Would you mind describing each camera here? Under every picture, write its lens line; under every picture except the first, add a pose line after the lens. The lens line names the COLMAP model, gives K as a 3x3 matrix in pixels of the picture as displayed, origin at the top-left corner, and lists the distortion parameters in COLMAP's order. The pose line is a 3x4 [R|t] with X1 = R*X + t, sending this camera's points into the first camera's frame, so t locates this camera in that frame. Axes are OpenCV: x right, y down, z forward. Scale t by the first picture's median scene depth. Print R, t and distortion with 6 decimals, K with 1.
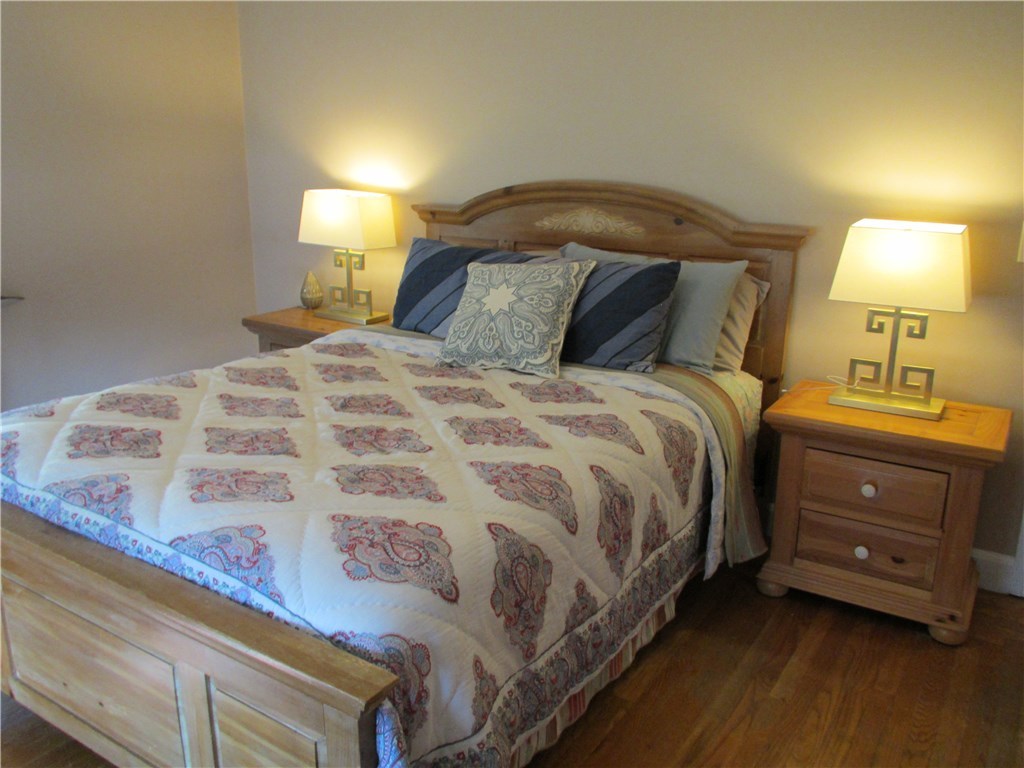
lens RADIAL K [[857.9, 0, 512.0], [0, 857.9, 384.0], [0, 0, 1]] dist [-0.017740, 0.005624]
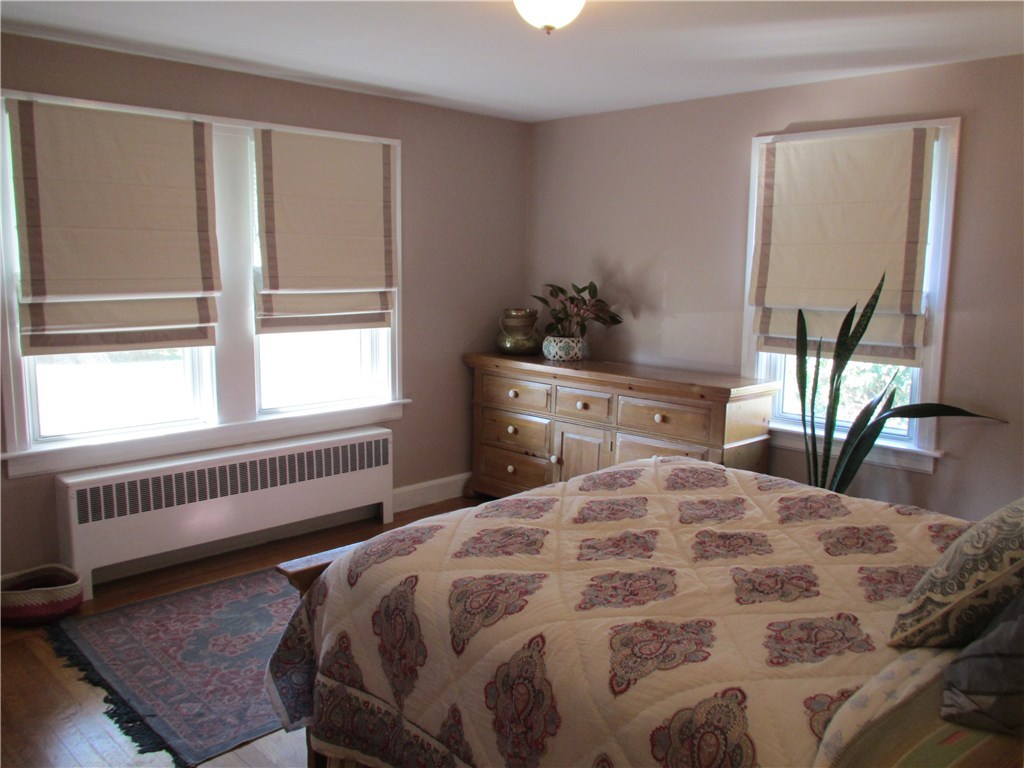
lens RADIAL K [[857.9, 0, 512.0], [0, 857.9, 384.0], [0, 0, 1]] dist [-0.017740, 0.005624]
pose [[-0.215165, 0.128816, -0.968045, 0.707885], [-0.273215, 0.943739, 0.186309, -0.232247], [0.937581, 0.304571, -0.167865, 0.821384]]
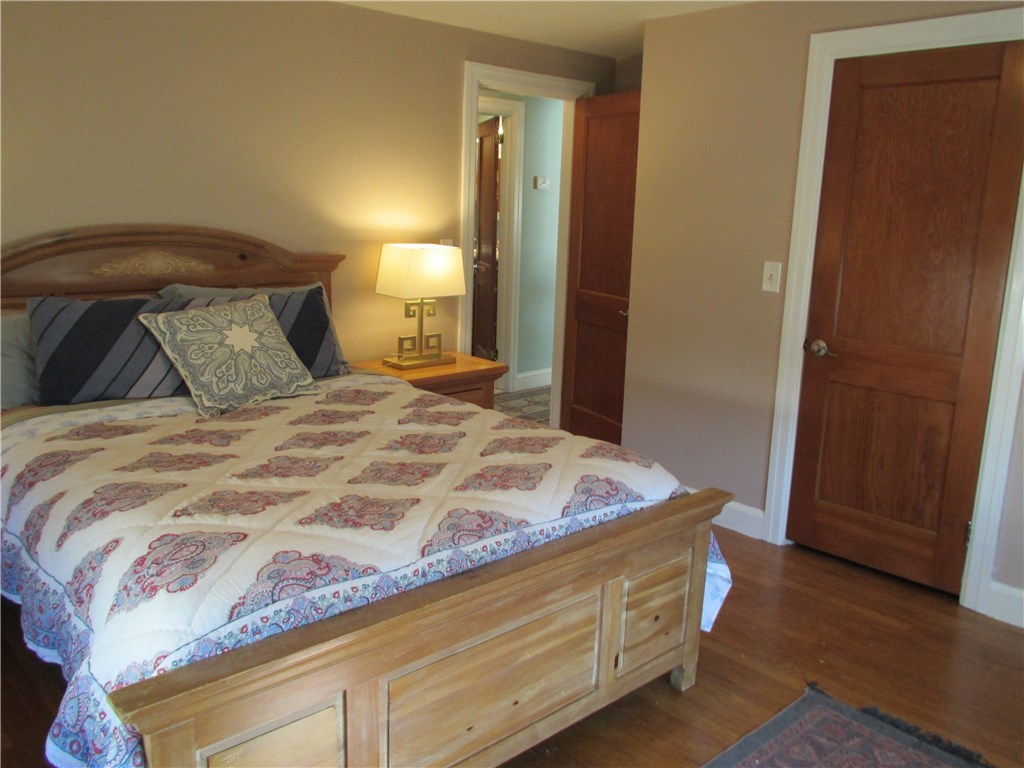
lens RADIAL K [[857.9, 0, 512.0], [0, 857.9, 384.0], [0, 0, 1]] dist [-0.017740, 0.005624]
pose [[0.243339, -0.207364, 0.947516, -1.036348], [0.228376, 0.961664, 0.151810, -0.141222], [-0.942672, 0.179449, 0.281368, 0.433825]]
